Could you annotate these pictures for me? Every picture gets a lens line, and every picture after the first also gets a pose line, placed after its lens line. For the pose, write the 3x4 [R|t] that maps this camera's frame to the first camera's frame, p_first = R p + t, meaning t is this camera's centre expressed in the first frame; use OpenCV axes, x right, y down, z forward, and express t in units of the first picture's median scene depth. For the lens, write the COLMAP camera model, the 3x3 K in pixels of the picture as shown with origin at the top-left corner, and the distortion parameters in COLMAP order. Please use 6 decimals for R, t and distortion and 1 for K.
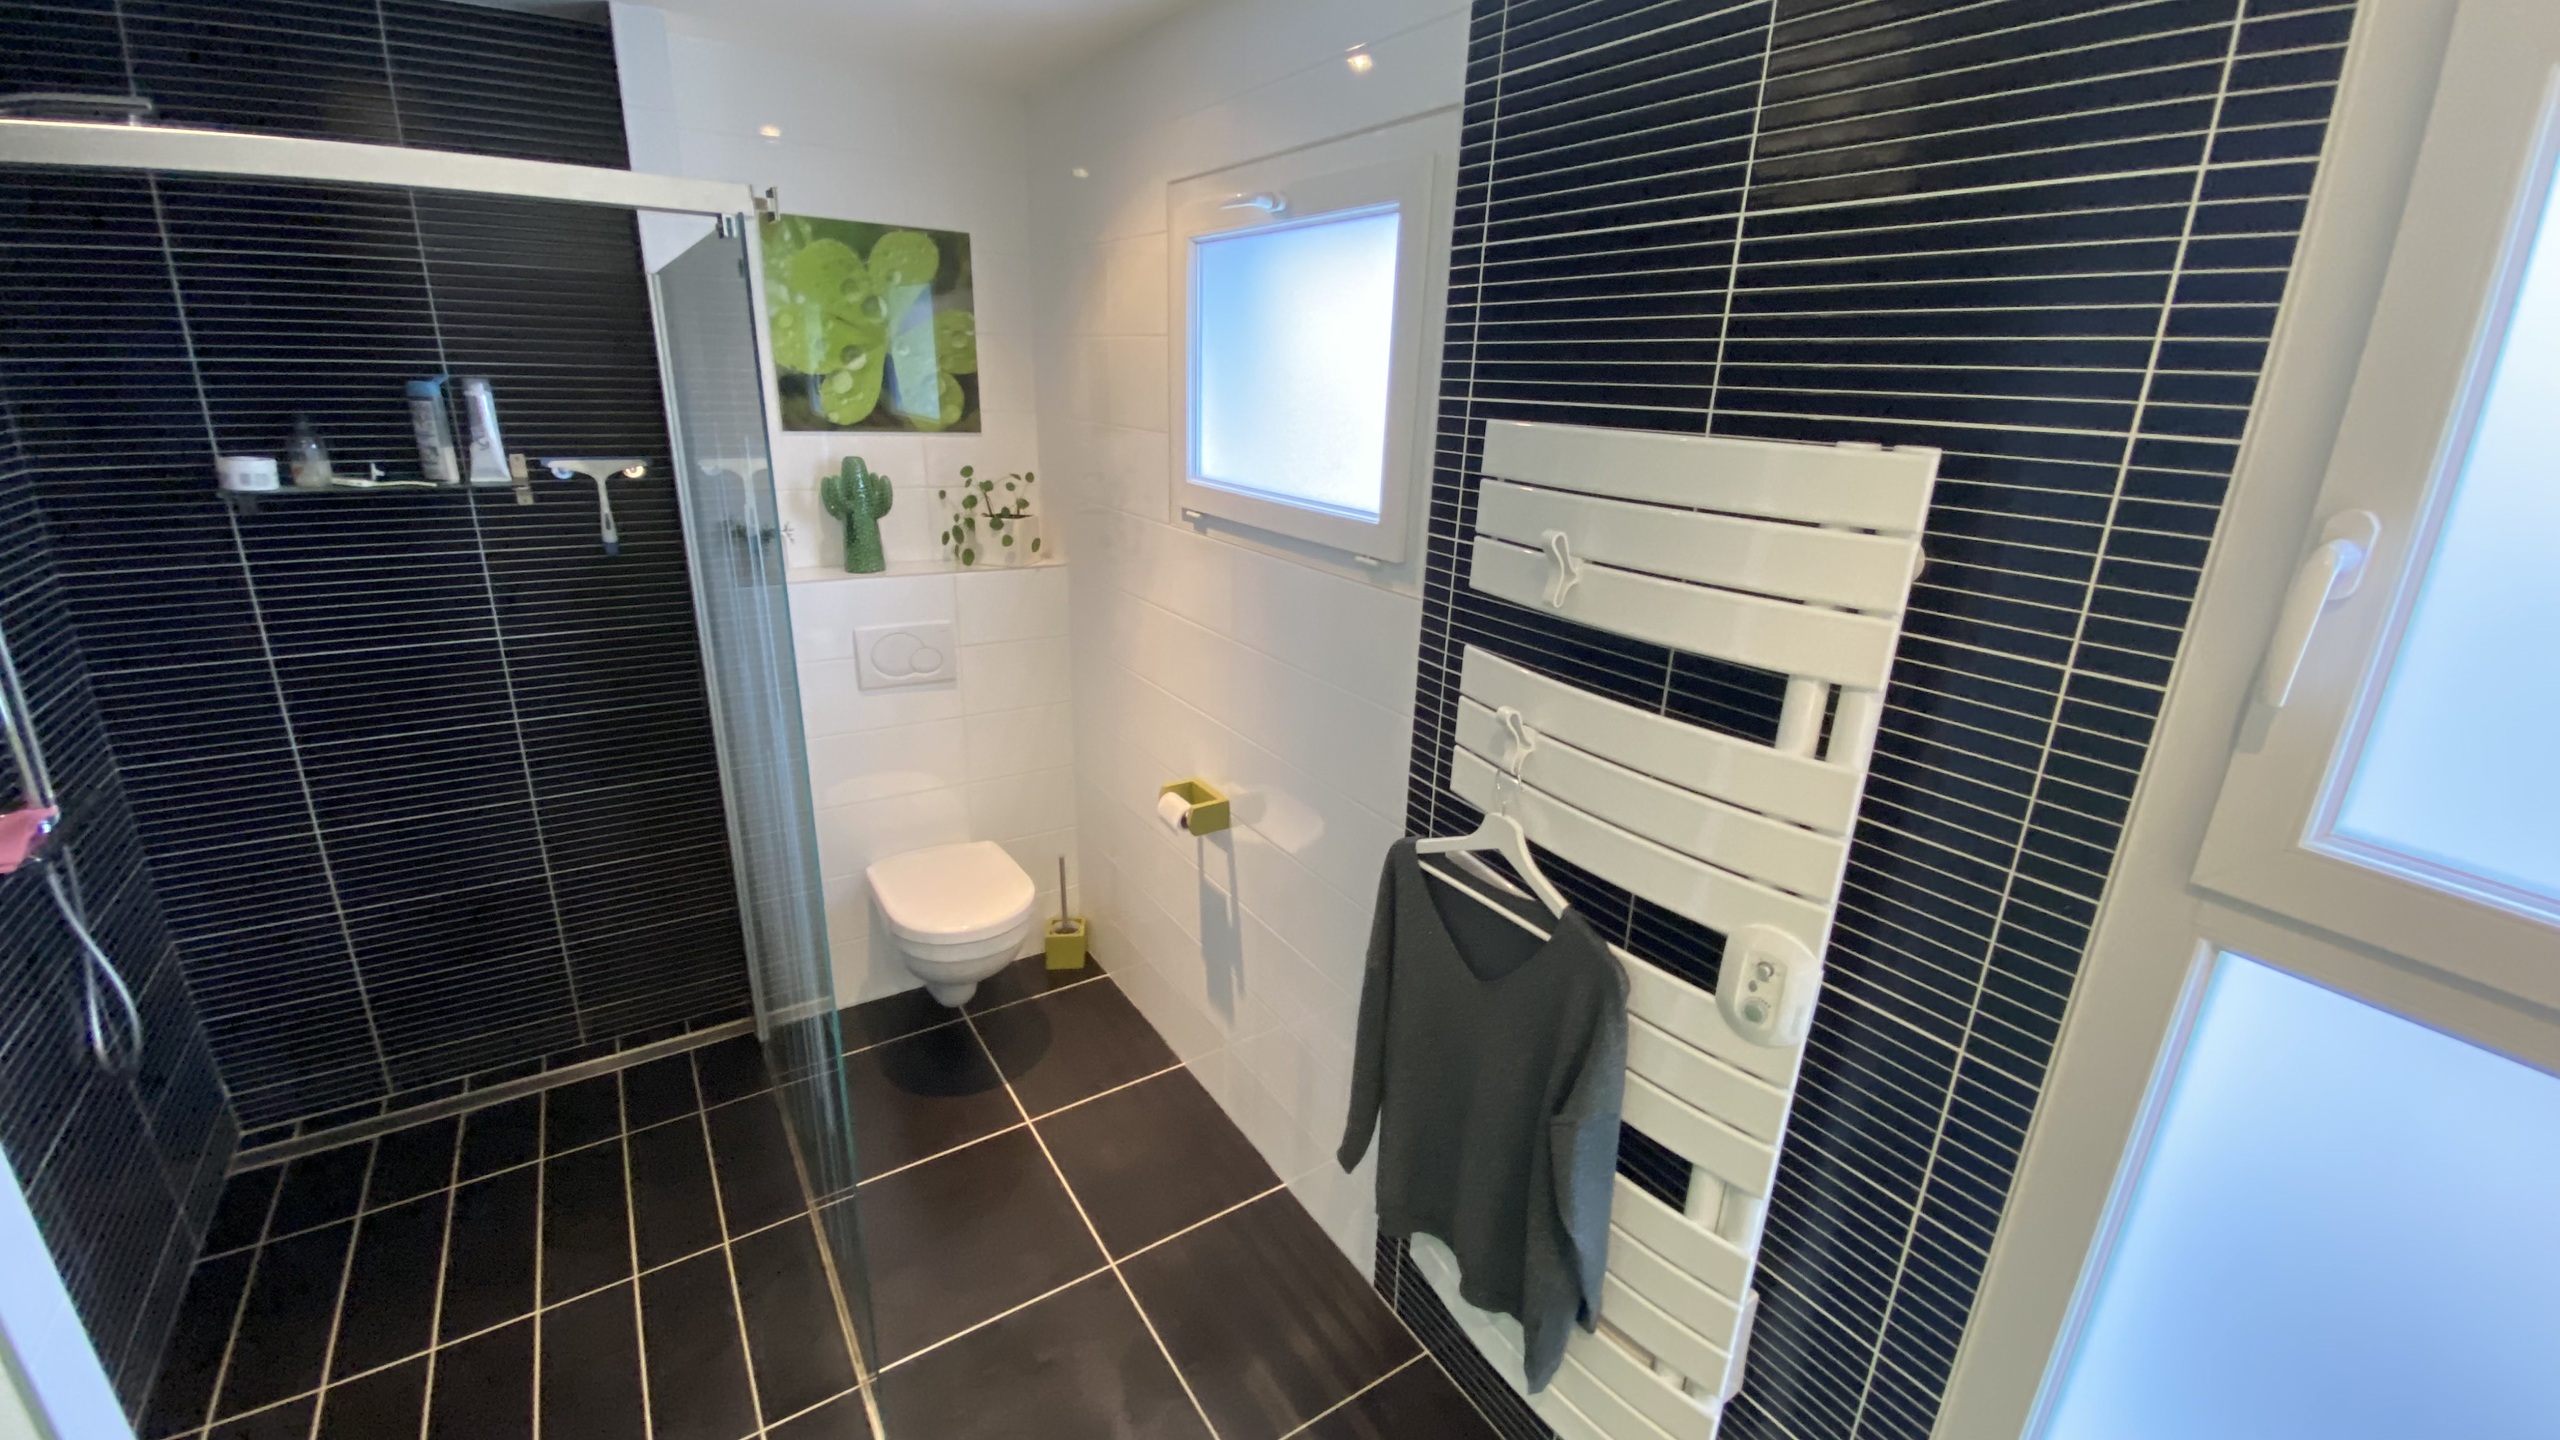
lens RADIAL K [[1032.4, 0, 1284.6], [0, 1032.4, 715.4], [0, 0, 1]] dist [0.012289, -0.017836]
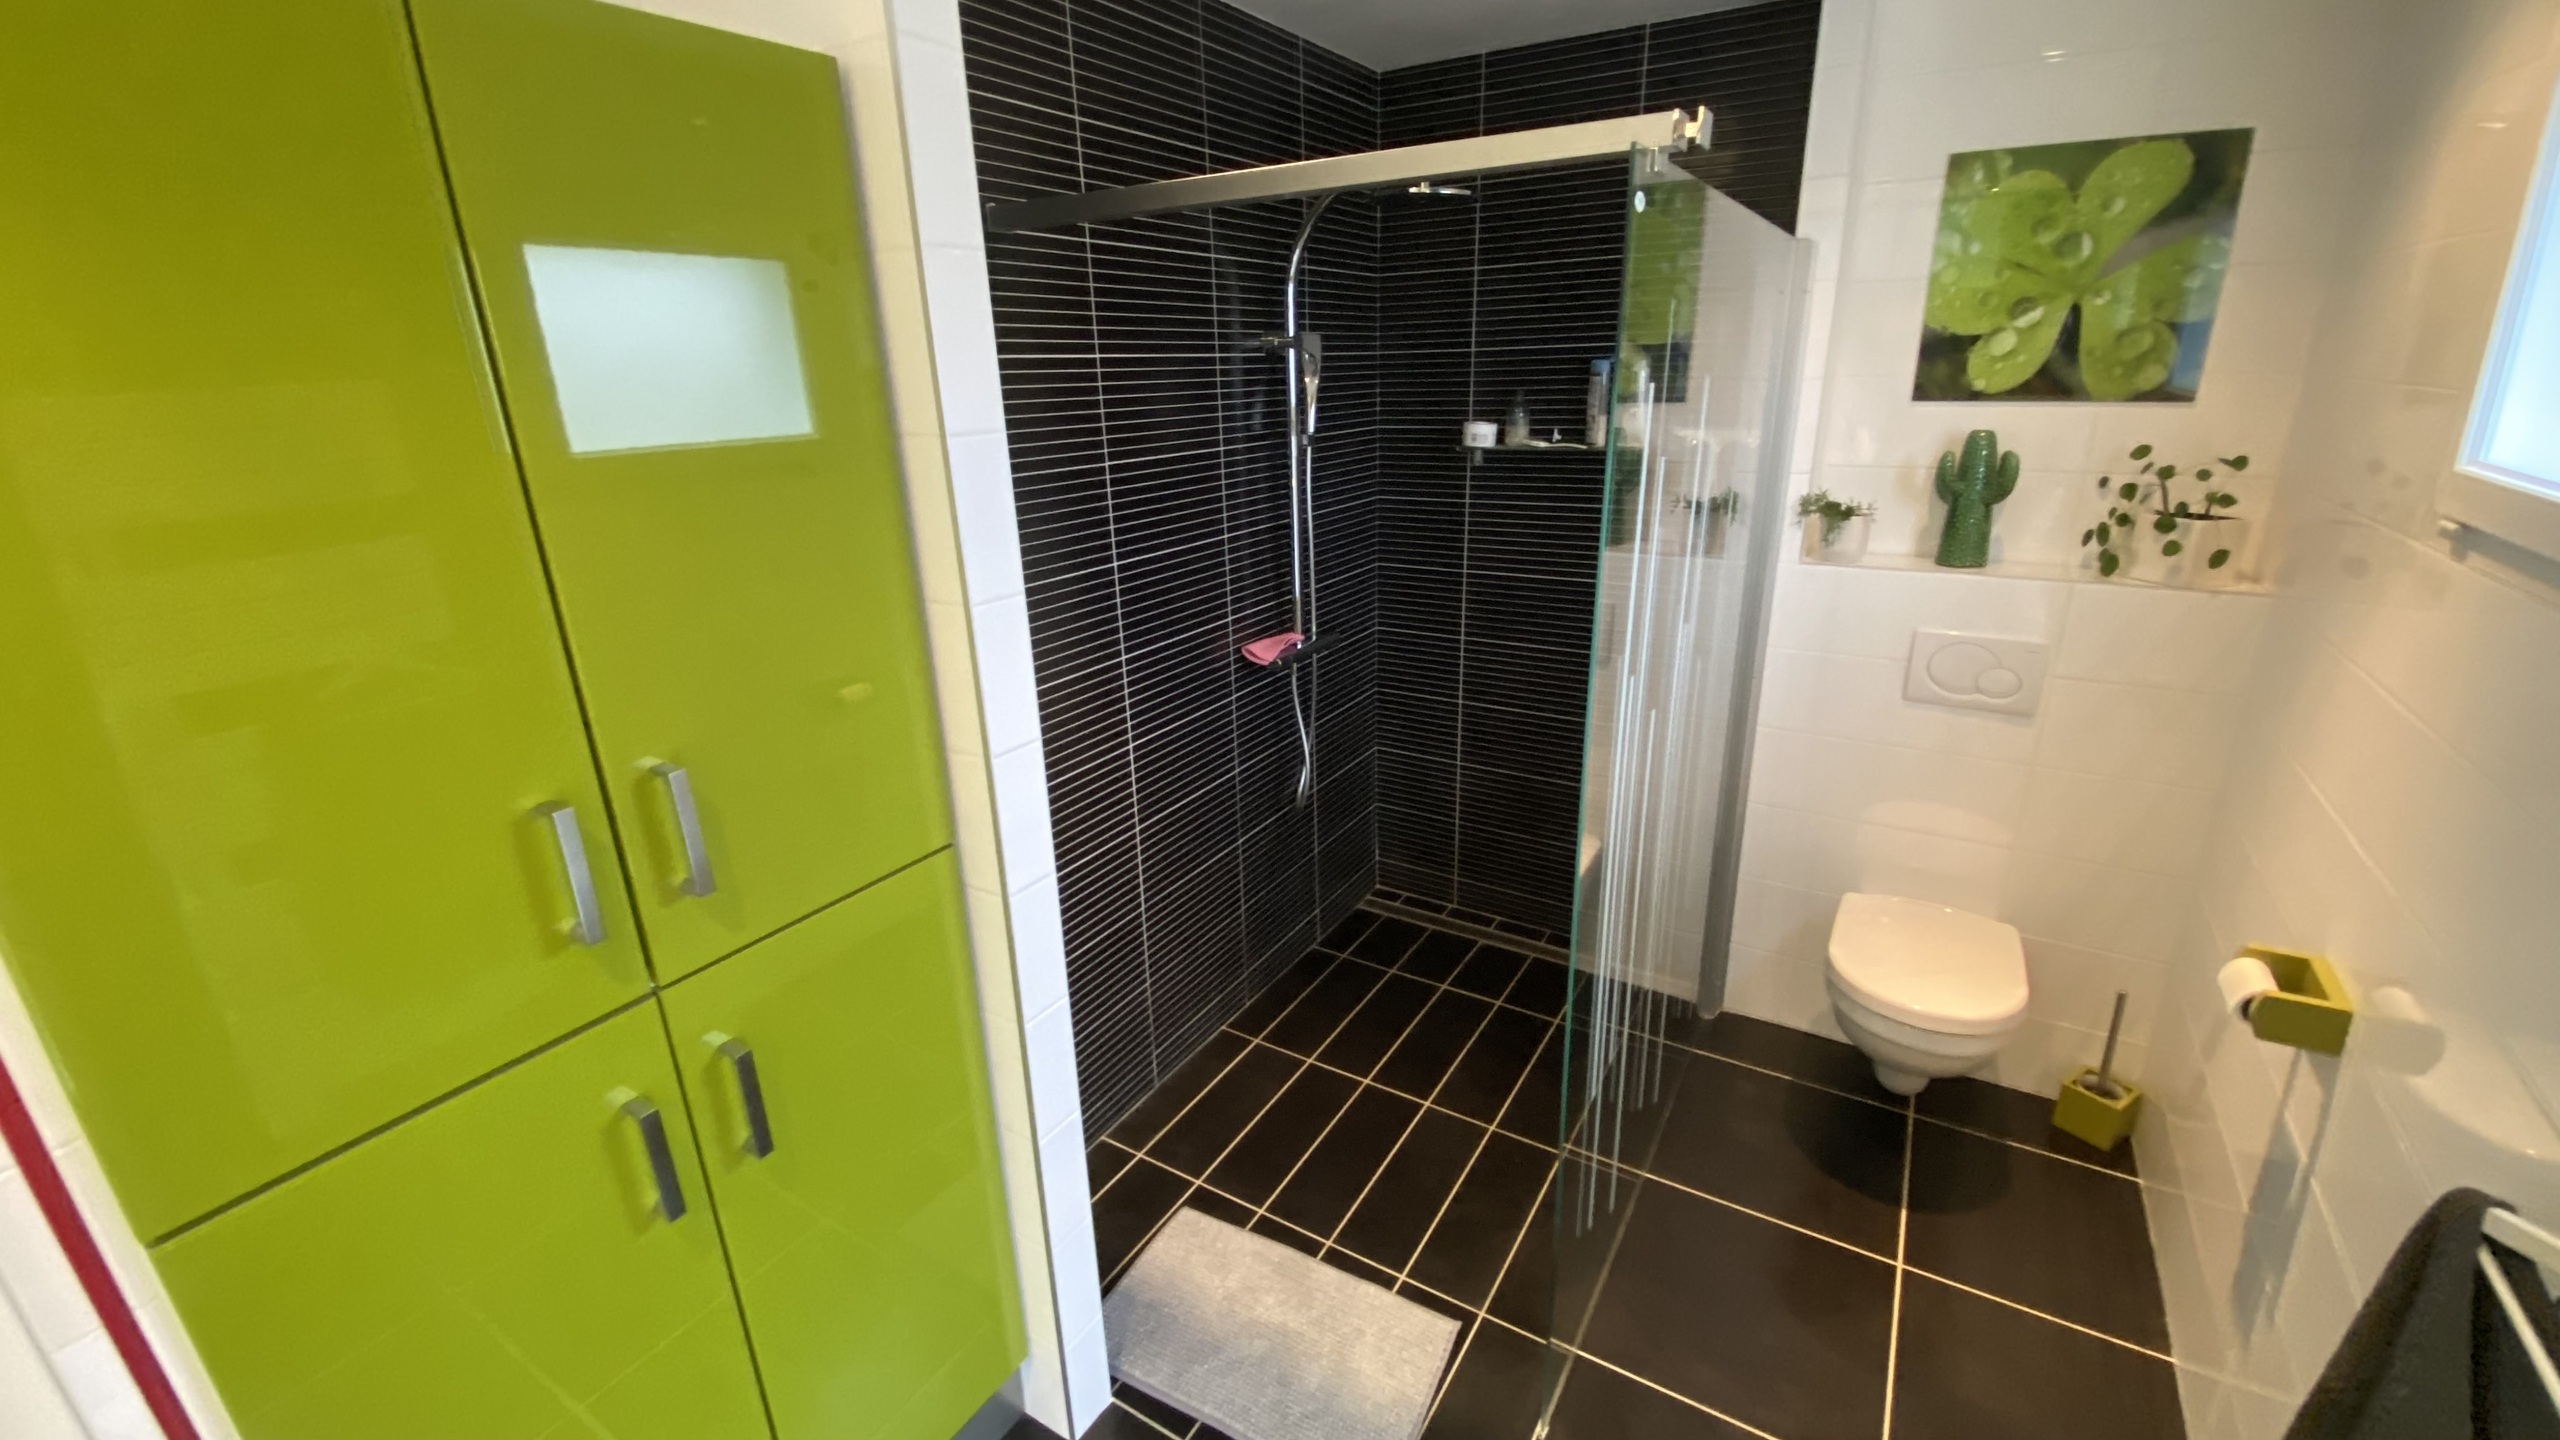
lens RADIAL K [[1032.4, 0, 1284.6], [0, 1032.4, 715.4], [0, 0, 1]] dist [0.012289, -0.017836]
pose [[0.408645, 0.244033, -0.879464, 0.148325], [-0.244592, 0.957627, 0.152072, -0.016094], [0.879309, 0.152966, 0.451018, 0.153670]]
